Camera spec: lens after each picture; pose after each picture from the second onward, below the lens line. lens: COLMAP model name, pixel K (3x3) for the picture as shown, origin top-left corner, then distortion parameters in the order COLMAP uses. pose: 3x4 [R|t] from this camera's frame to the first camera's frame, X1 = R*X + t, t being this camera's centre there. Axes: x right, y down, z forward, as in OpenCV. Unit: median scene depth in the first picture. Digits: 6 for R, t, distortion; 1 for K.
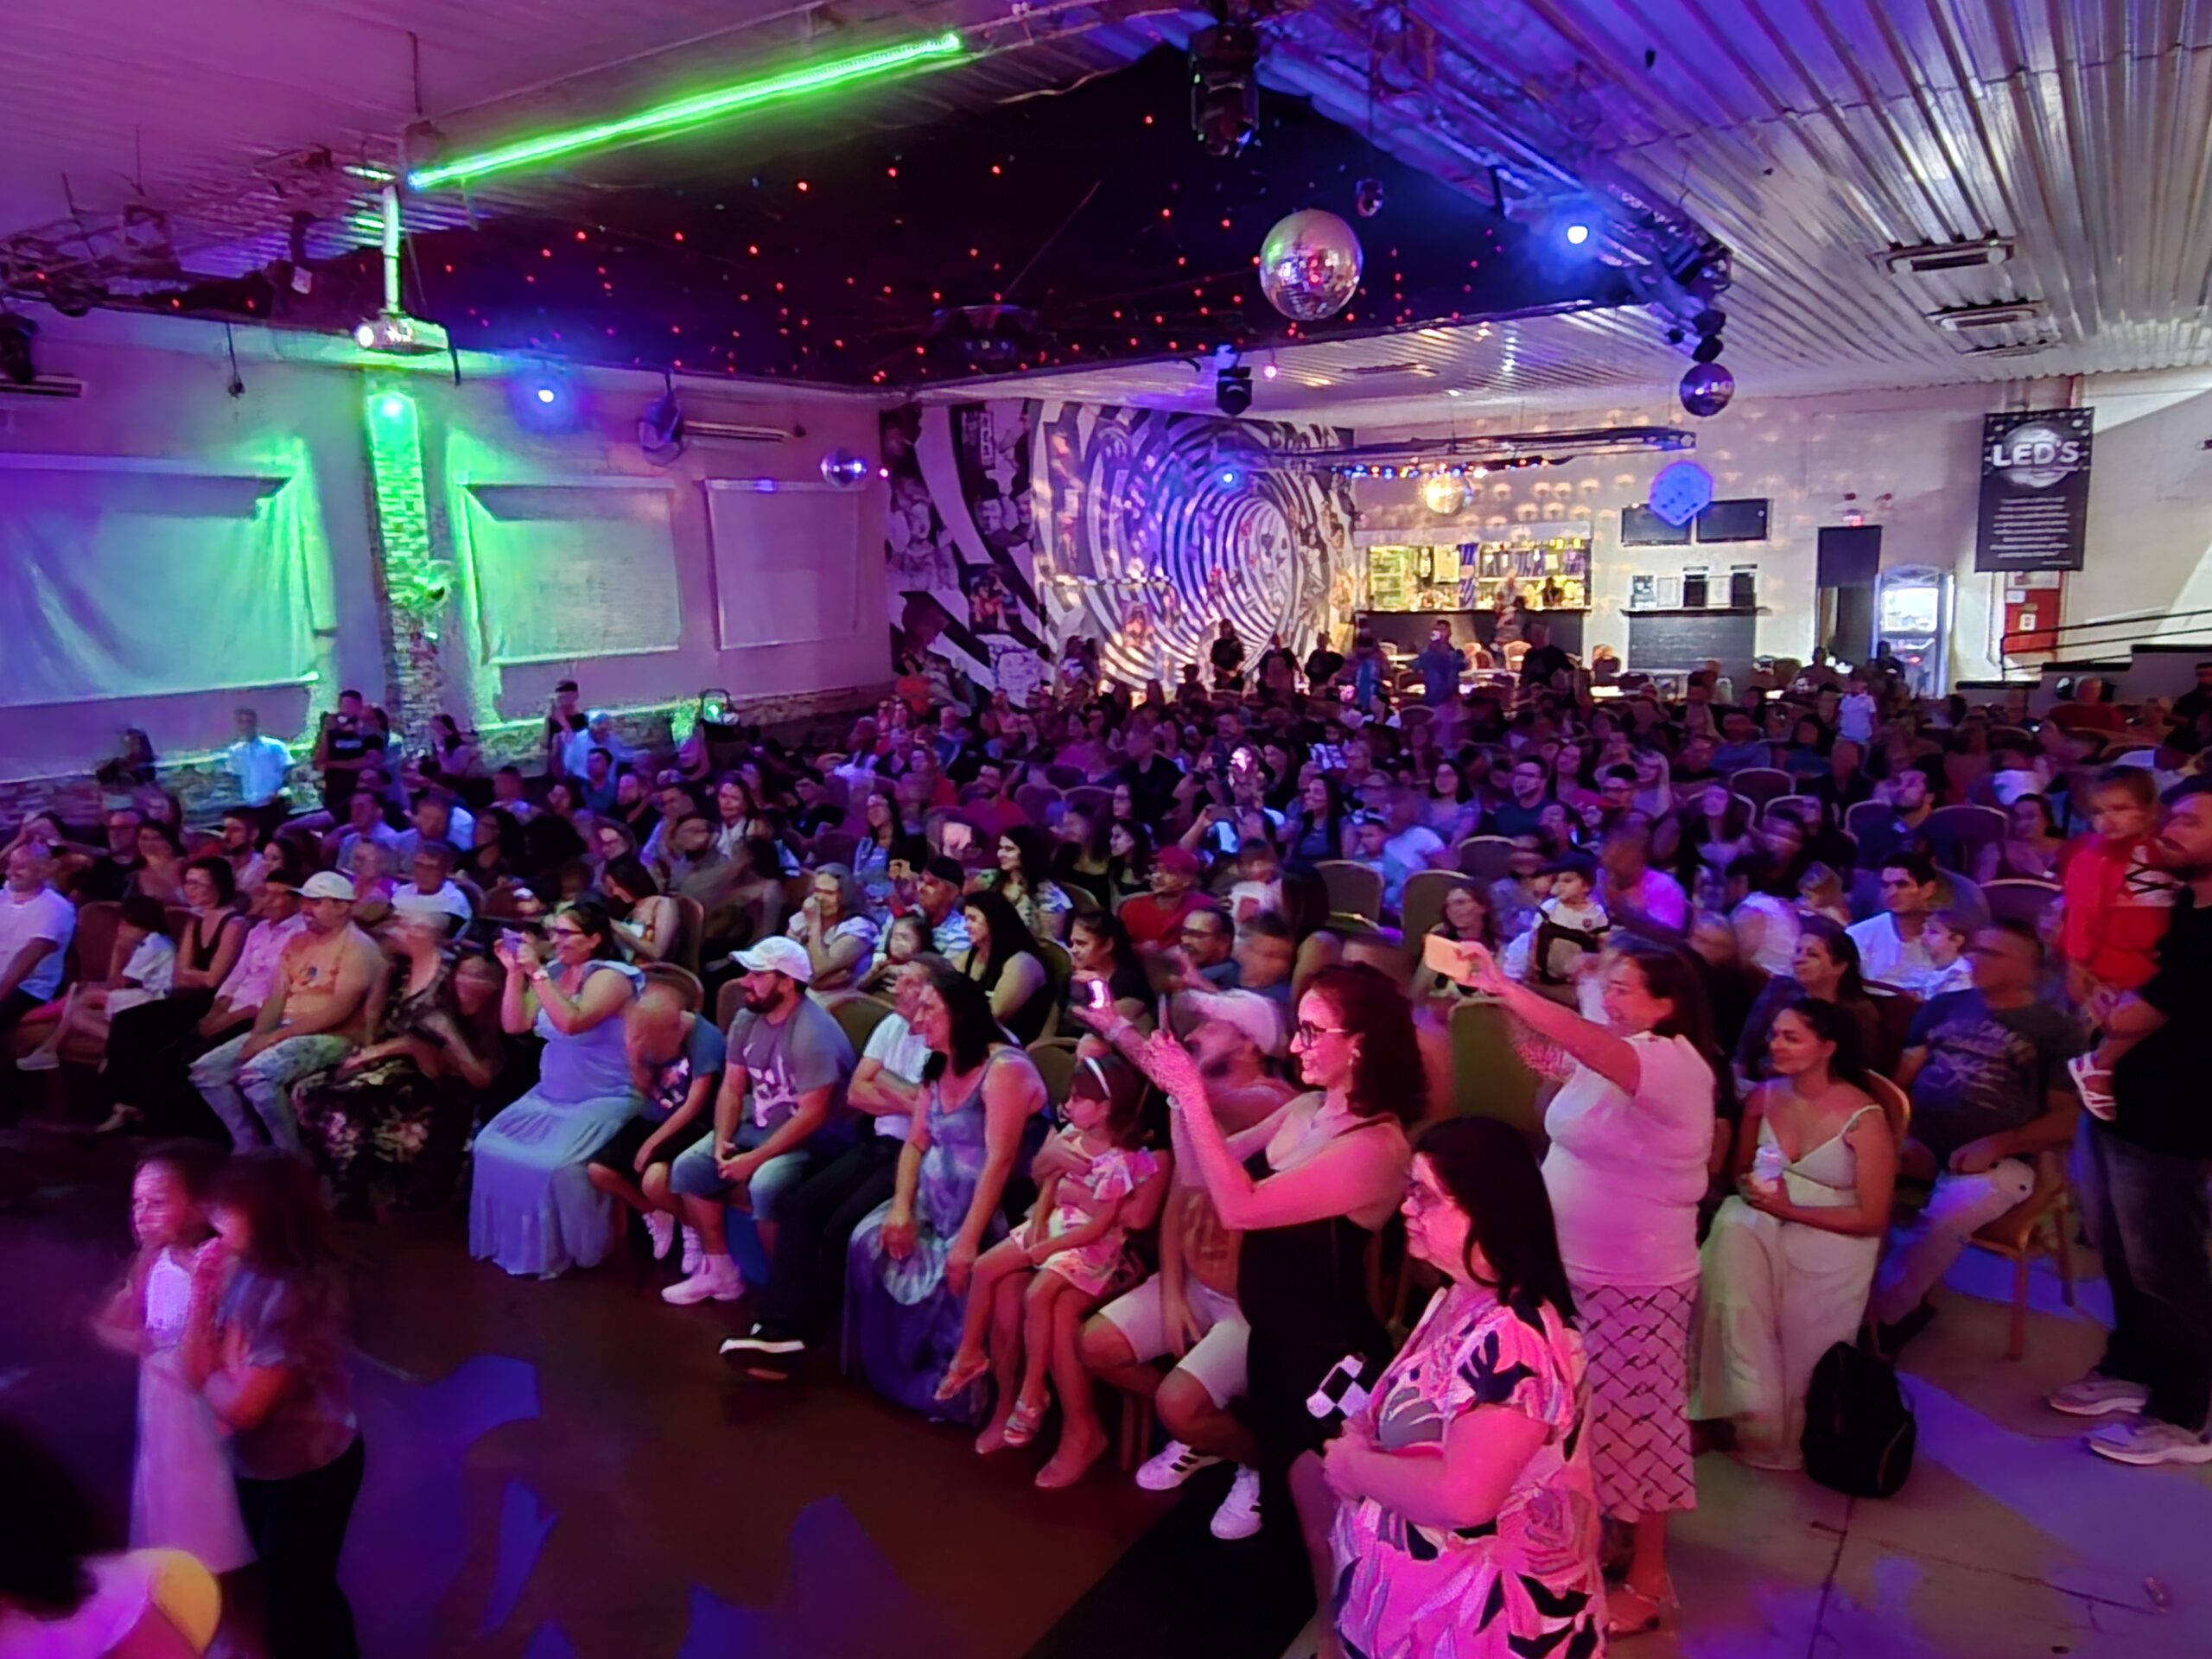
lens RADIAL K [[1566.7, 0, 1084.8], [0, 1566.7, 823.8], [0, 0, 1]] dist [0.007263, 0.002713]
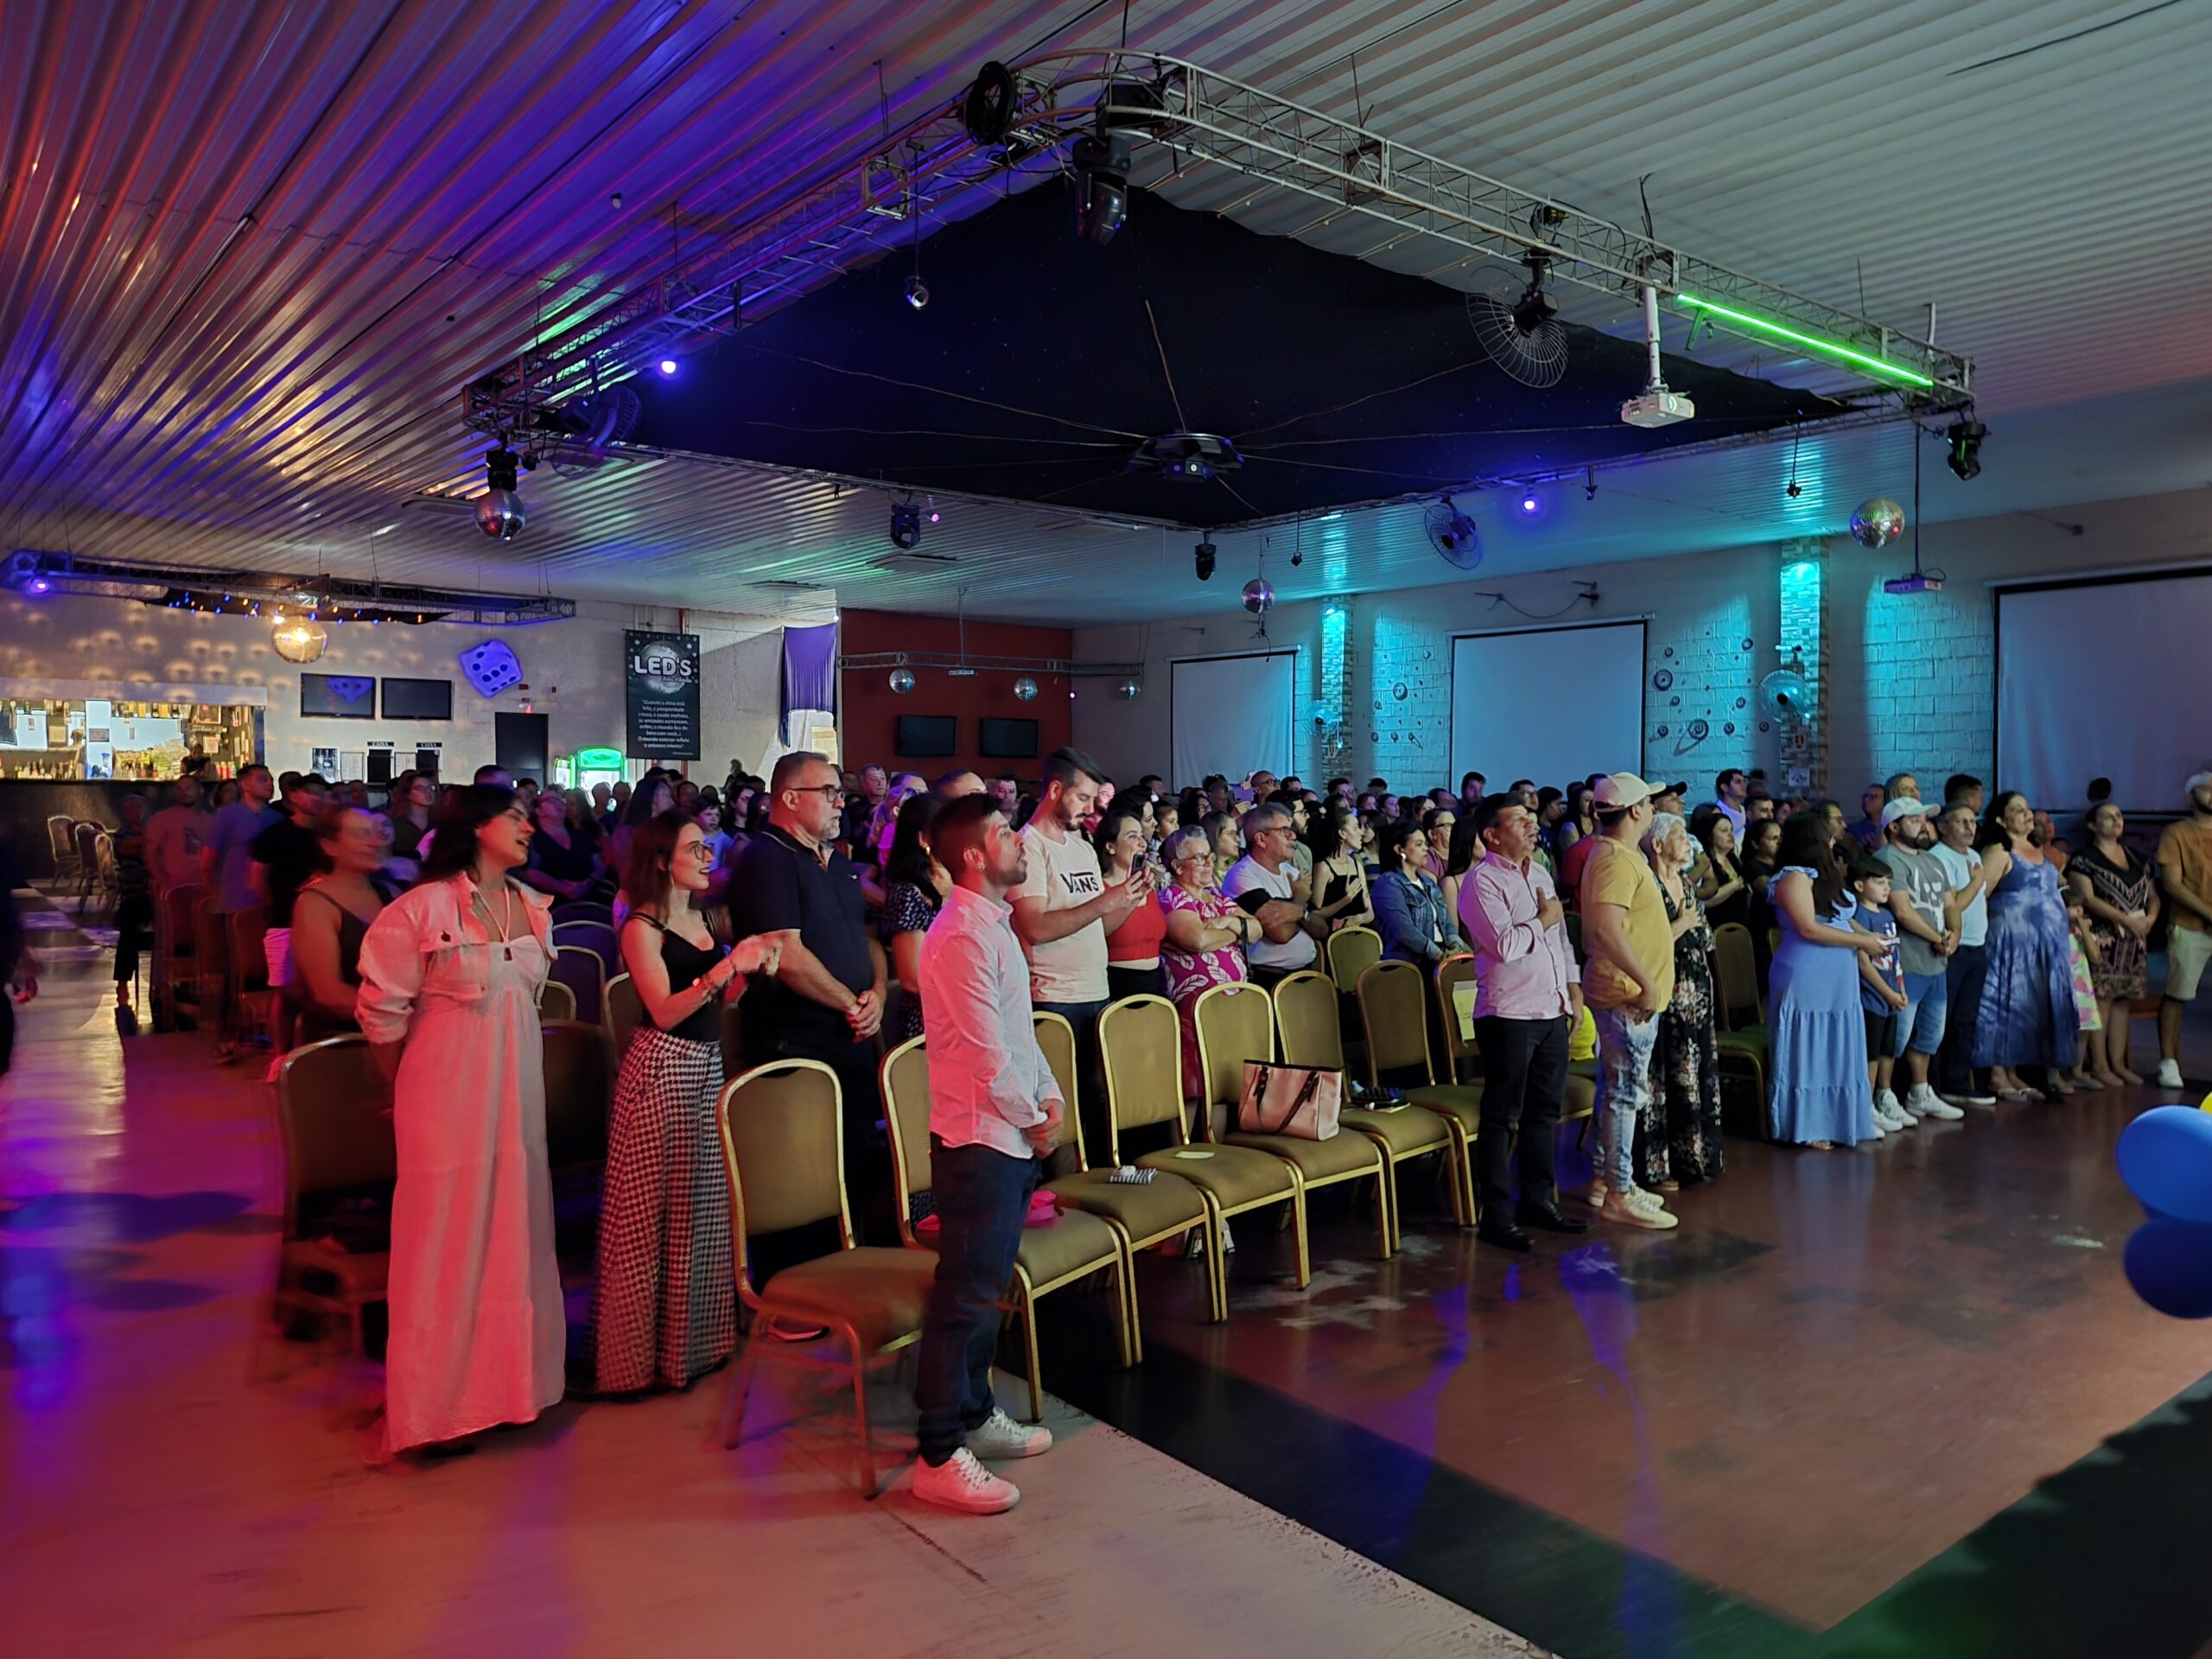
lens RADIAL K [[1554.9, 0, 1123.3], [0, 1554.9, 829.4], [0, 0, 1]] dist [0.061867, -0.055494]
pose [[0.330472, 0.005068, 0.943802, -0.451318], [0.130636, 0.990115, -0.051059, 0.003764], [-0.934731, 0.140168, 0.326543, 0.275679]]
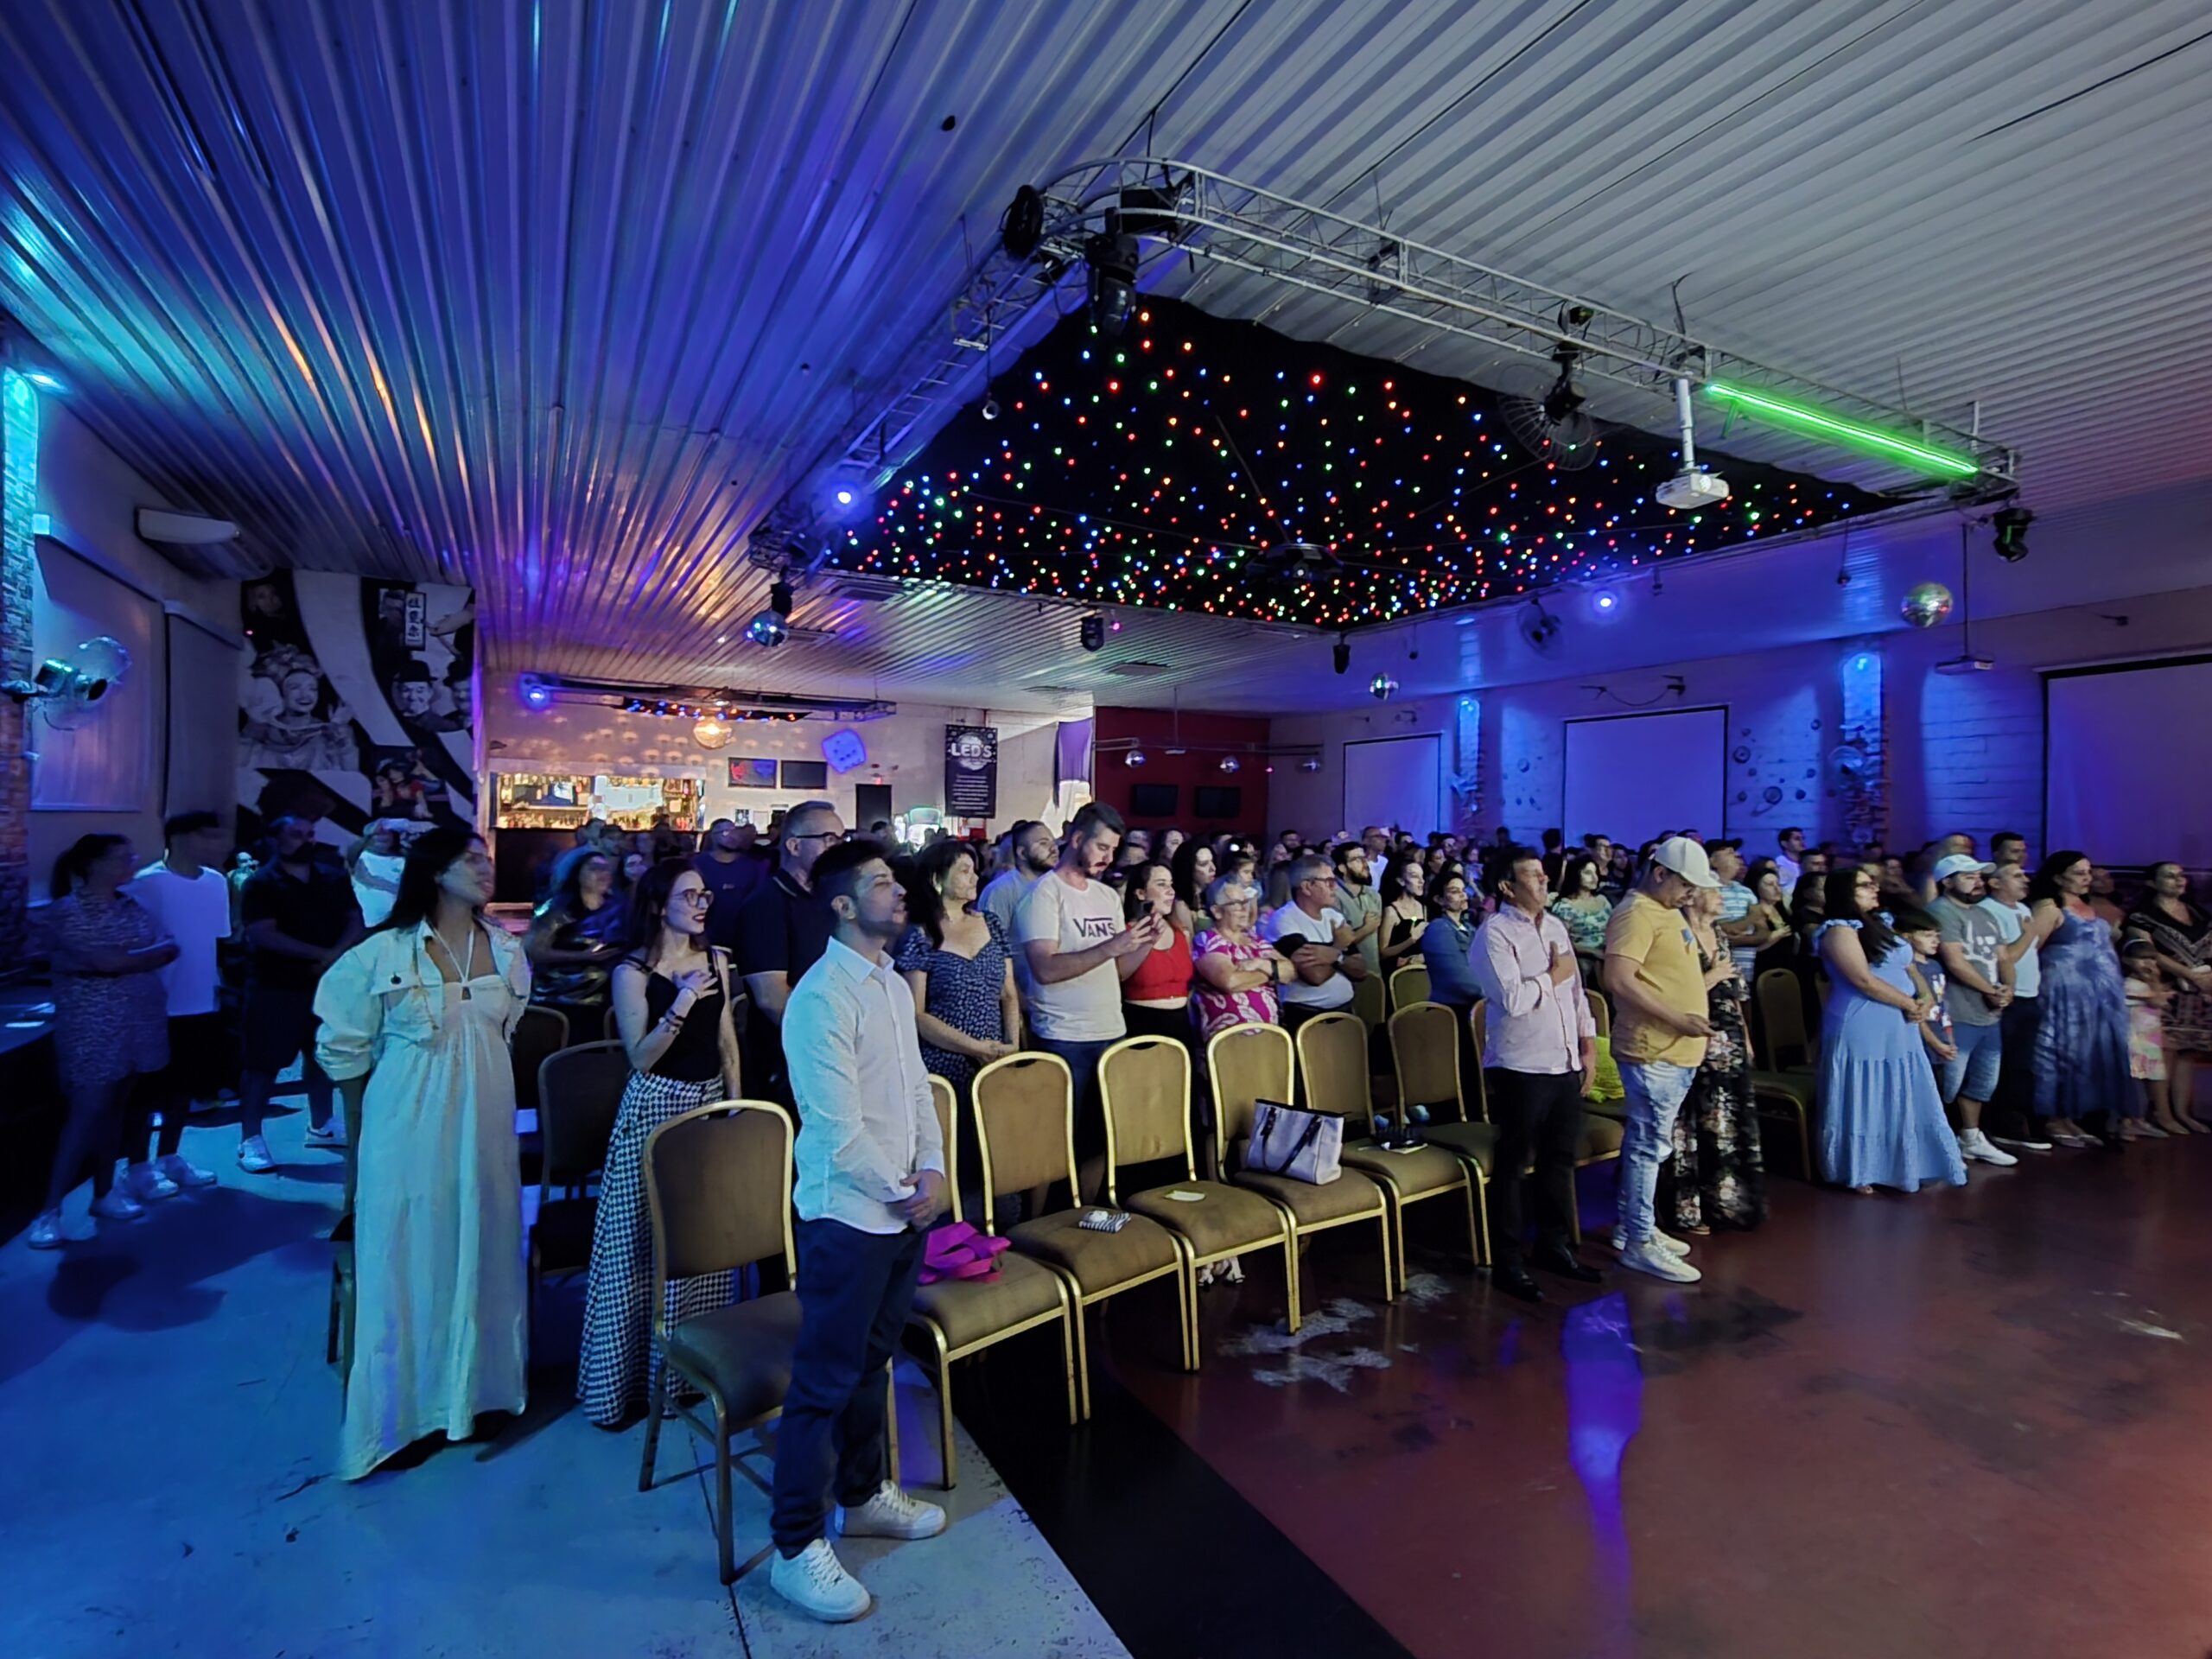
lens RADIAL K [[1117.0, 0, 1138.6], [0, 1117.0, 832.5], [0, 0, 1]] dist [0.009525, -0.004798]
pose [[0.489517, 0.038690, 0.871135, -0.383241], [0.107674, 0.988688, -0.104416, 0.003355], [-0.865321, 0.144912, 0.479813, 0.264205]]
